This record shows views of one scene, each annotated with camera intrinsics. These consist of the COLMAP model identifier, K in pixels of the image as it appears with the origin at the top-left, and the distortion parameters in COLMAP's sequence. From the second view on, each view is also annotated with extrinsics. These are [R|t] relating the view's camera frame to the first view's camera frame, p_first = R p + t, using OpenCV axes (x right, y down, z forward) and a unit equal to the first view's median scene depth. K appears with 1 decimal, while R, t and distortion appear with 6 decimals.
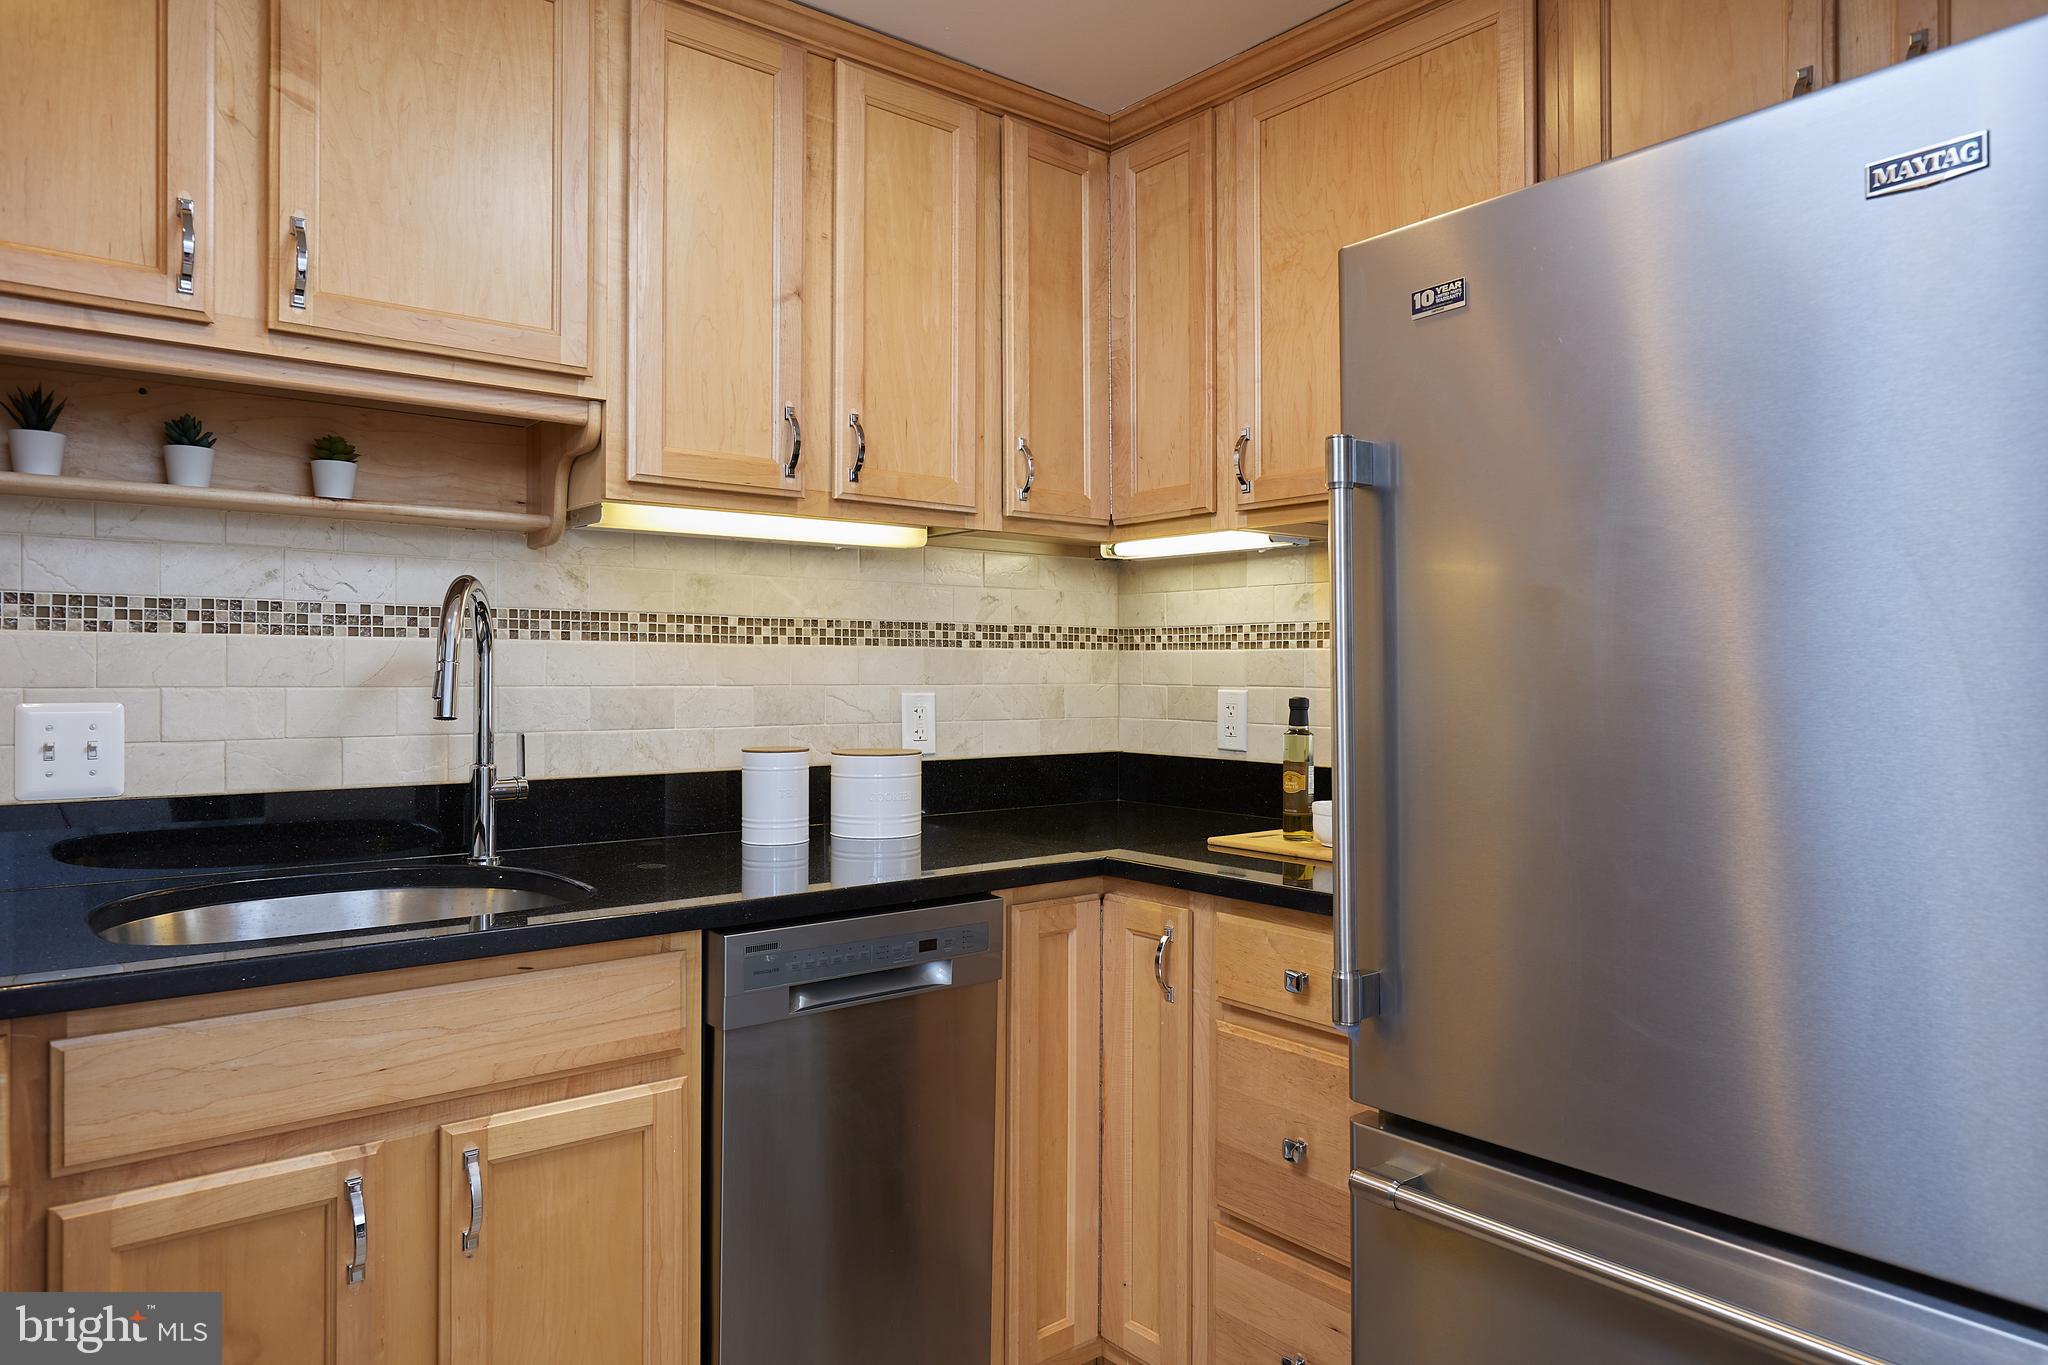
lens RADIAL K [[1317.5, 0, 1027.2], [0, 1317.5, 677.5], [0, 0, 1]] dist [0.004572, 0.001901]
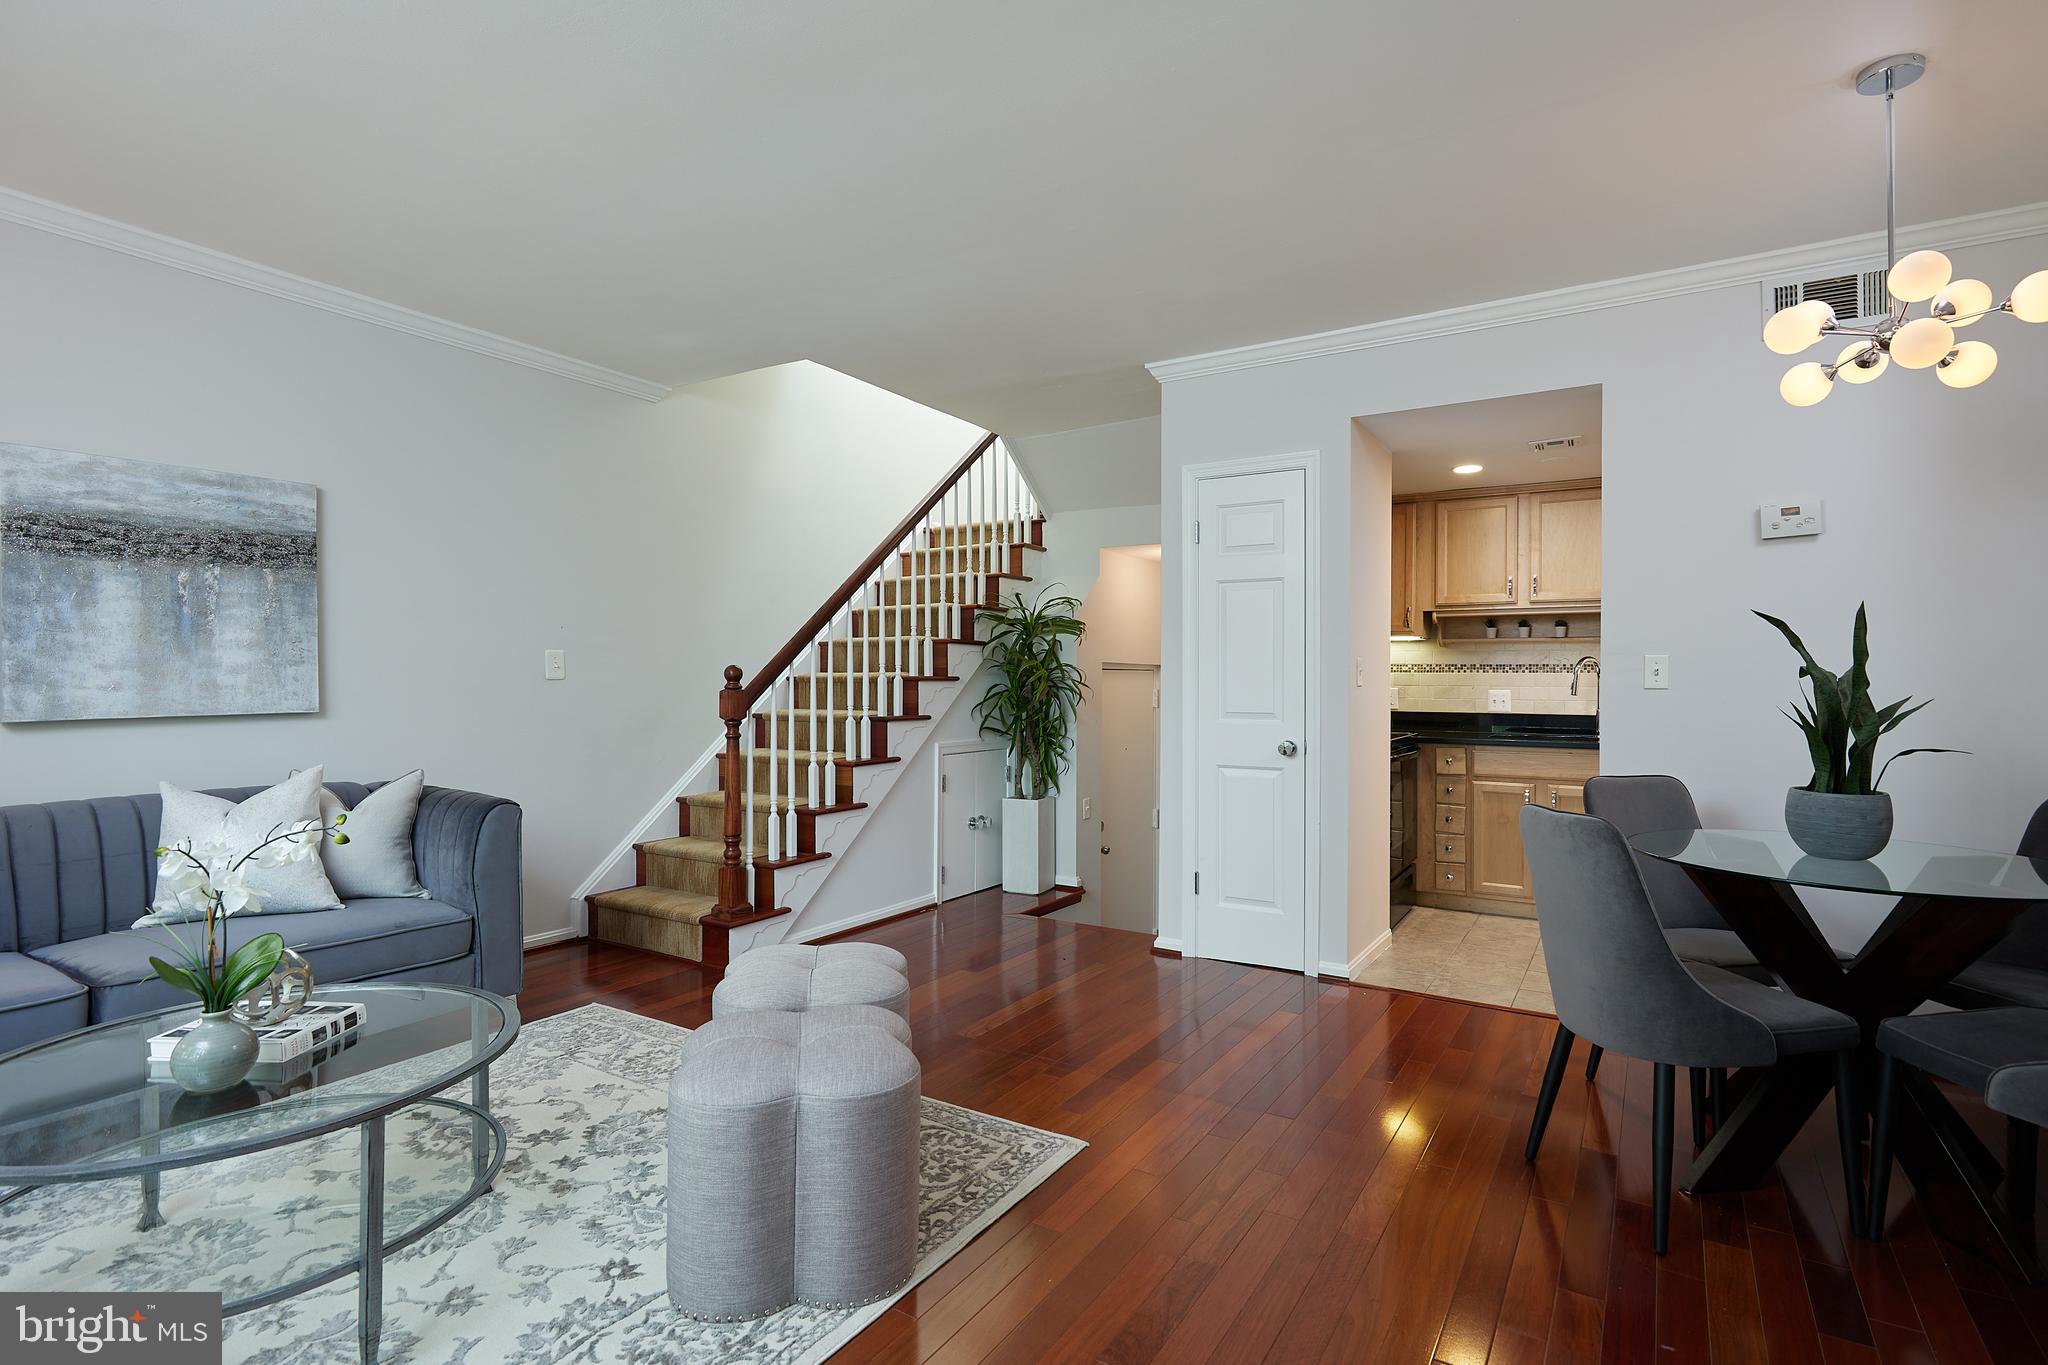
lens RADIAL K [[1006.6, 0, 1034.9], [0, 1006.6, 678.3], [0, 0, 1]] dist [0.002358, -0.000254]
pose [[0.329414, -0.000662, -0.944185, 1.698969], [-0.005777, 0.999980, -0.002717, -0.000369], [0.944168, 0.006350, 0.329404, -1.360870]]
